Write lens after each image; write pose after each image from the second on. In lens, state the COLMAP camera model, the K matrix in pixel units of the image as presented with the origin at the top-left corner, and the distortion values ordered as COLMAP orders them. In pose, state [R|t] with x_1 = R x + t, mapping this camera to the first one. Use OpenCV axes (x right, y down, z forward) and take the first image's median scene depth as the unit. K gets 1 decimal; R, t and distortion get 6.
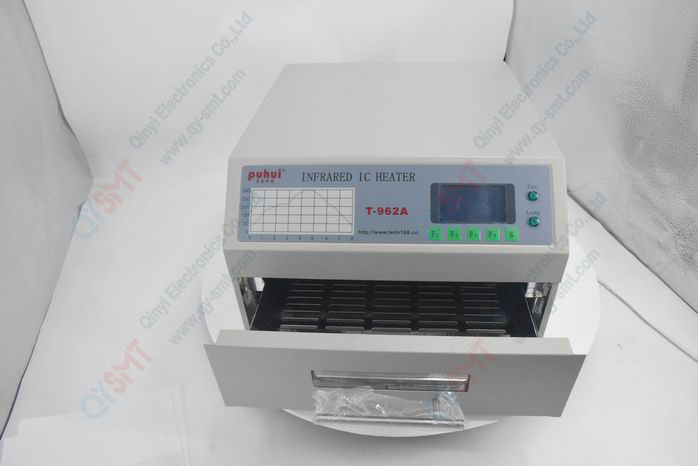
lens RADIAL K [[492.7, 0, 349.0], [0, 492.7, 233.0], [0, 0, 1]] dist [0.001621, -0.000894]
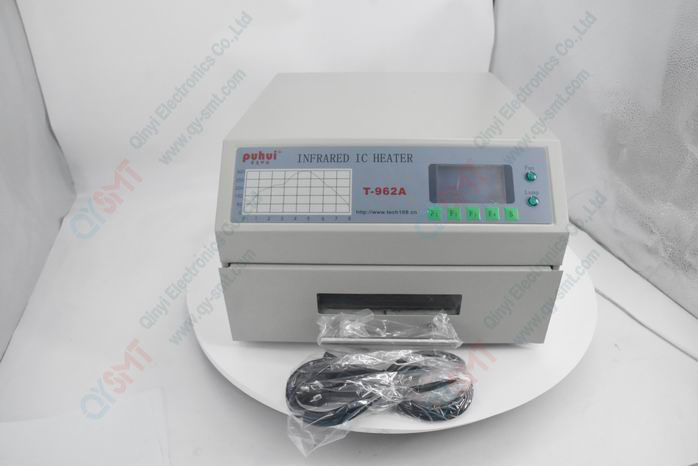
lens RADIAL K [[486.9, 0, 349.0], [0, 486.9, 233.0], [0, 0, 1]] dist [-0.000838, -0.000110]
pose [[0.999183, 0.004523, 0.040156, -0.032417], [-0.000632, 0.995344, -0.096384, 0.129294], [-0.040405, 0.096280, 0.994534, 0.044235]]
